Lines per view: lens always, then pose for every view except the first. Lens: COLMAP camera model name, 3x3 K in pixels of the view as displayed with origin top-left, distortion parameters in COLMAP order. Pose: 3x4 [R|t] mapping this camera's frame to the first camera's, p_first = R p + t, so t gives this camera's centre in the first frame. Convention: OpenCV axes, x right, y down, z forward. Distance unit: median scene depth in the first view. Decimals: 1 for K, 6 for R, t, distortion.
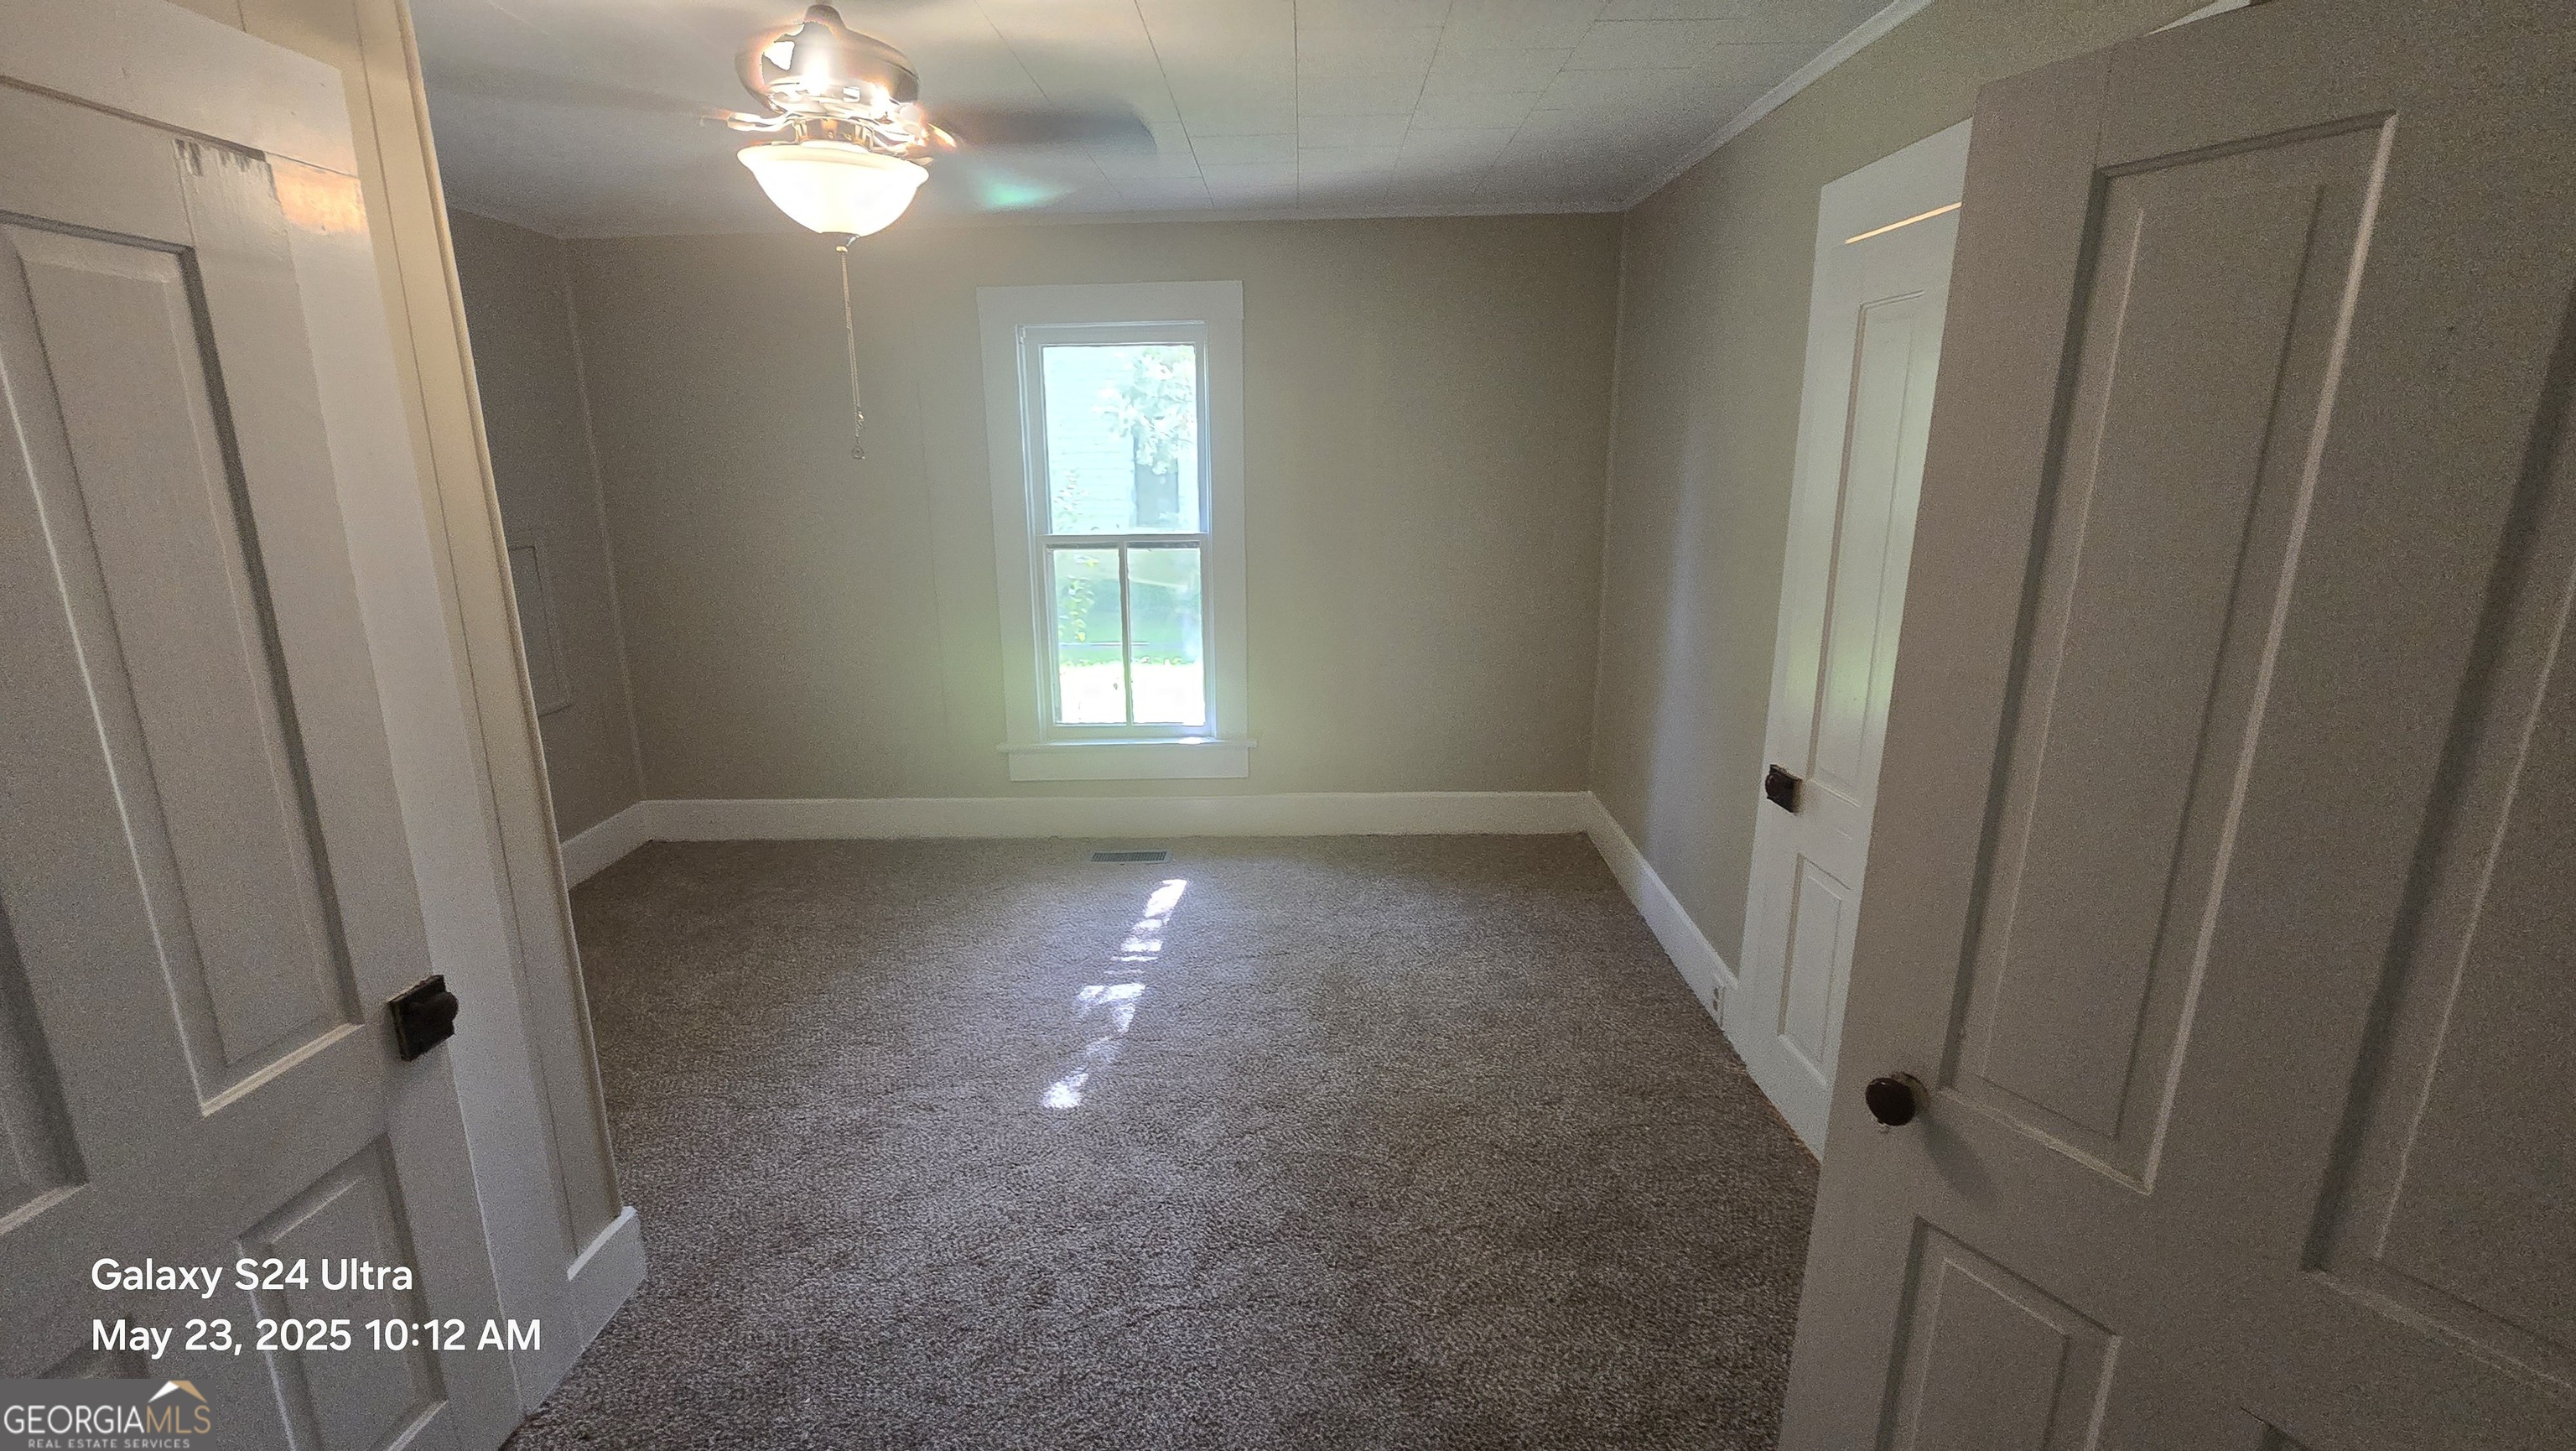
lens RADIAL K [[1053.9, 0, 1288.9], [0, 1053.9, 694.5], [0, 0, 1]] dist [-0.002978, 0.001058]
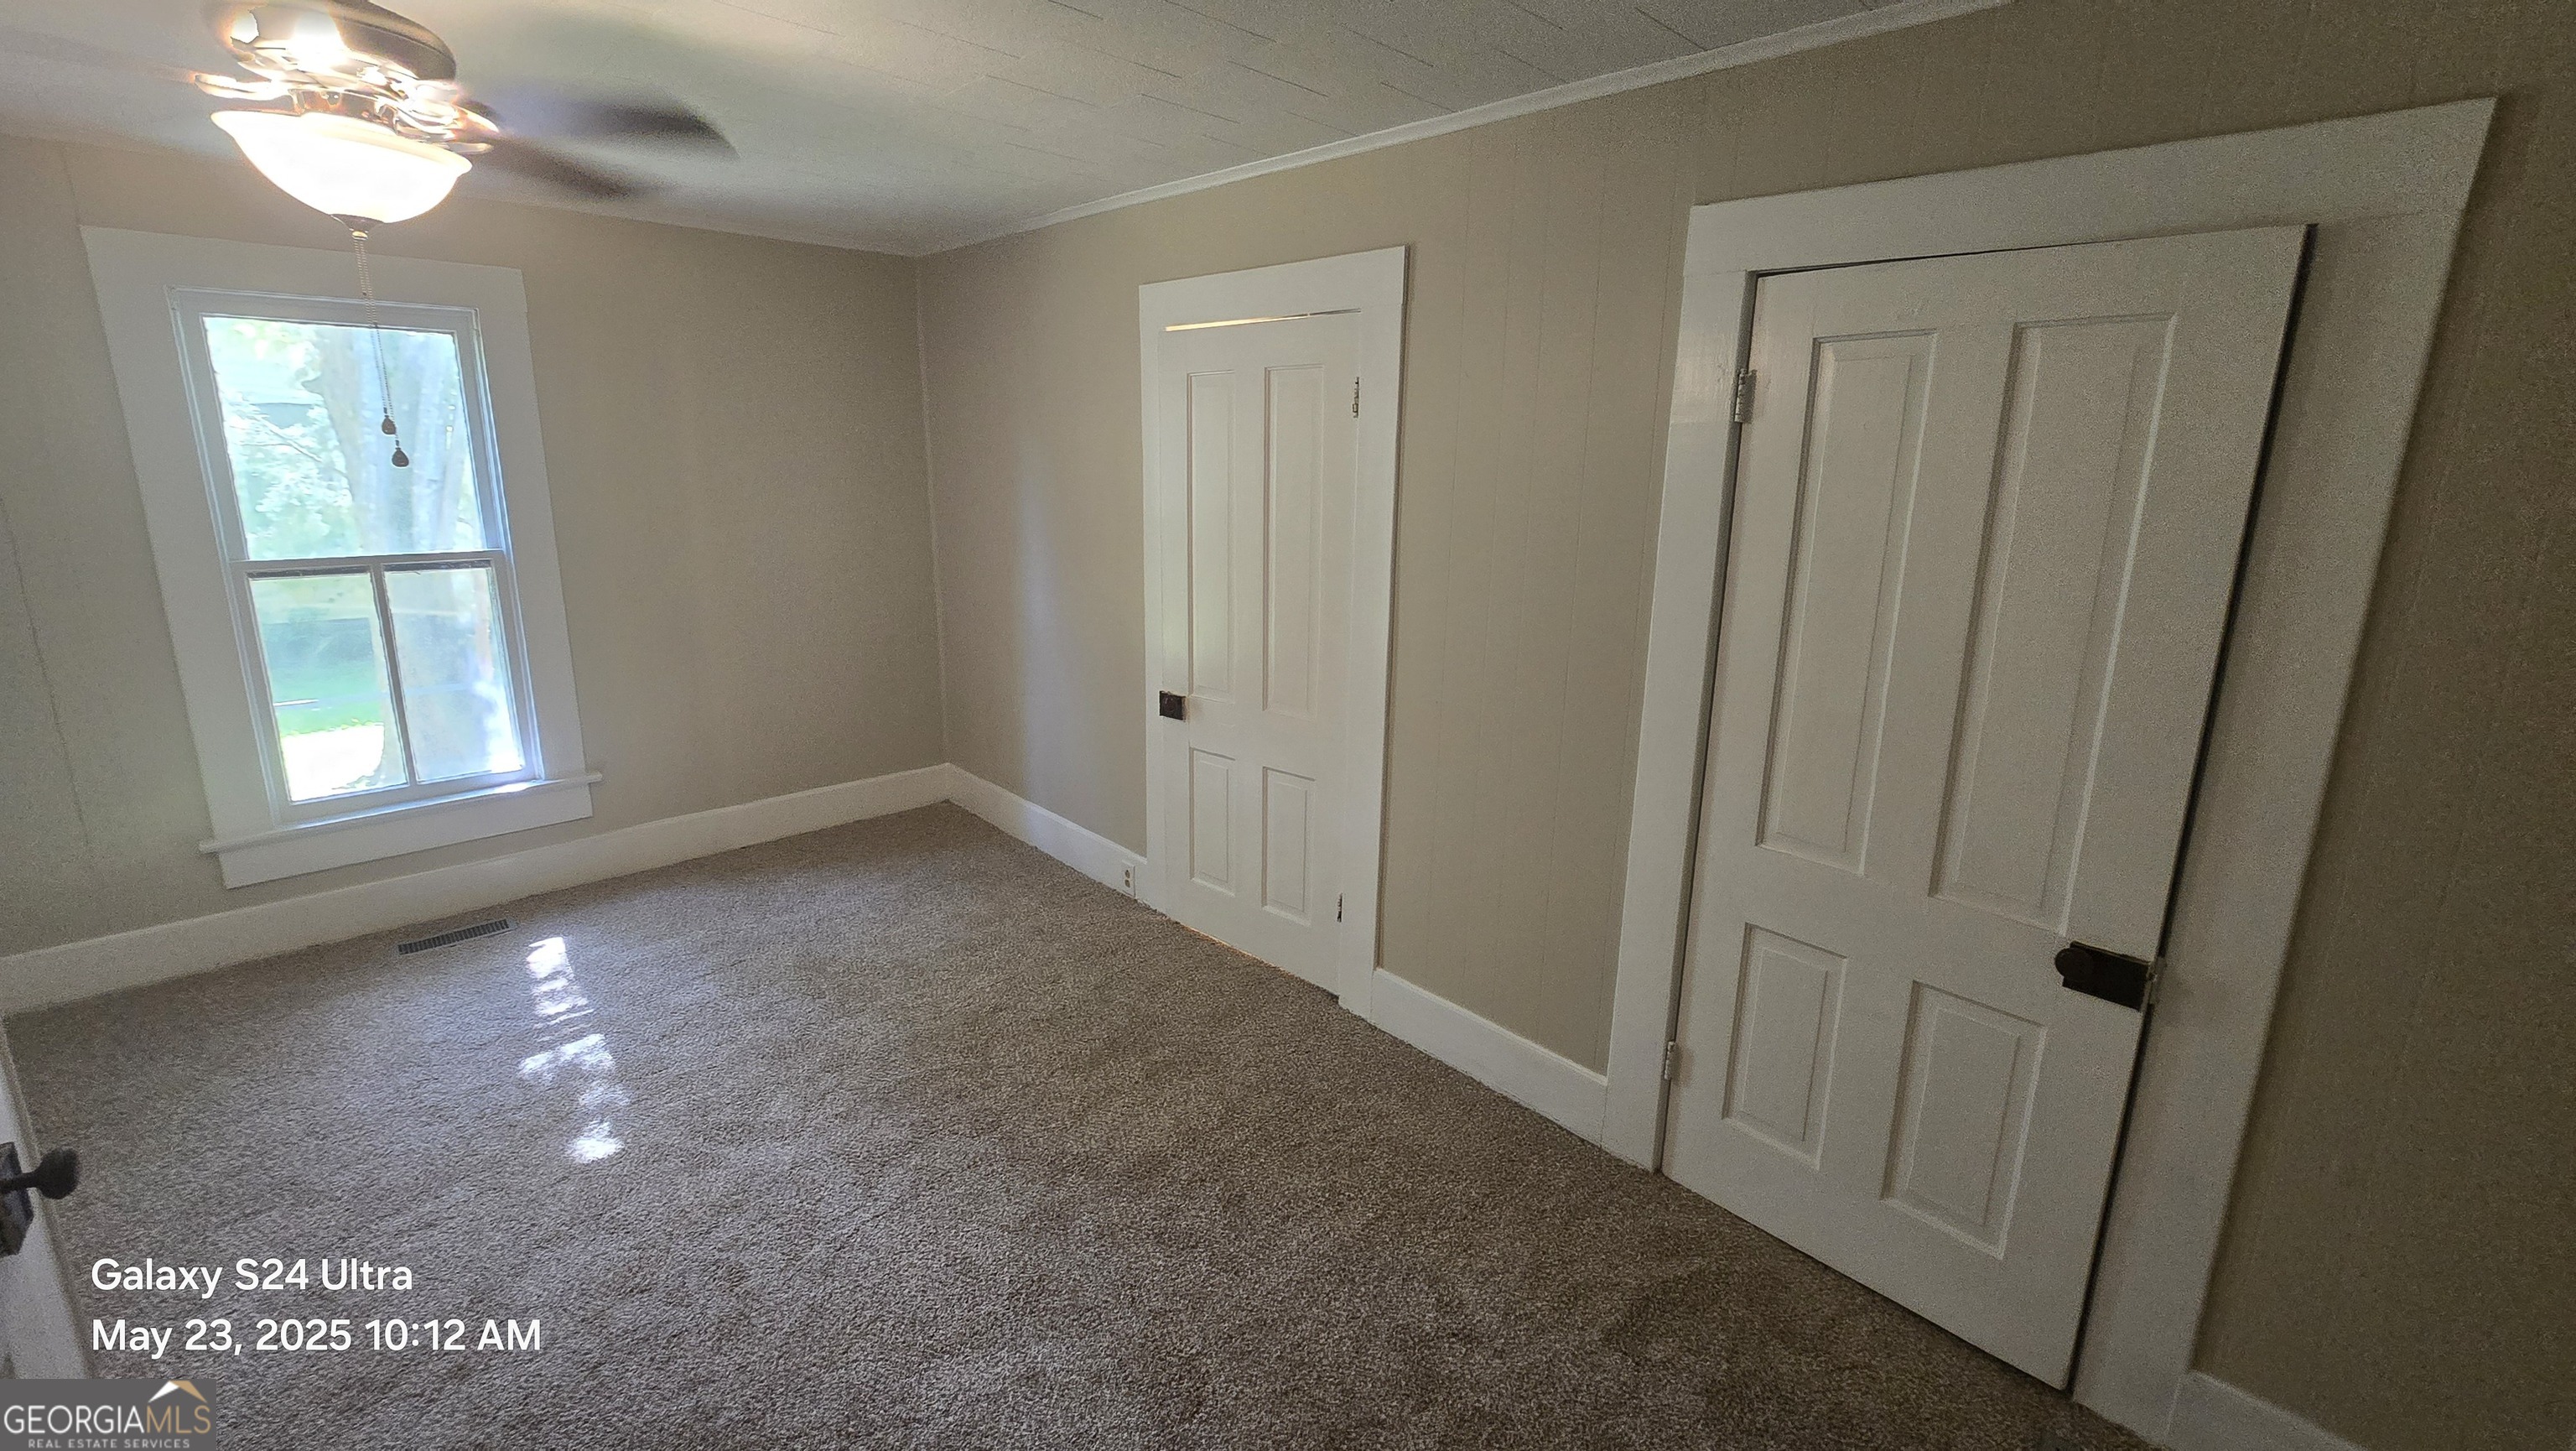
lens RADIAL K [[1053.9, 0, 1288.9], [0, 1053.9, 694.5], [0, 0, 1]] dist [-0.002978, 0.001058]
pose [[0.705367, -0.135482, 0.695774, -0.289368], [0.140455, 0.988816, 0.050152, 0.017152], [-0.694787, 0.062349, 0.716508, -0.093178]]
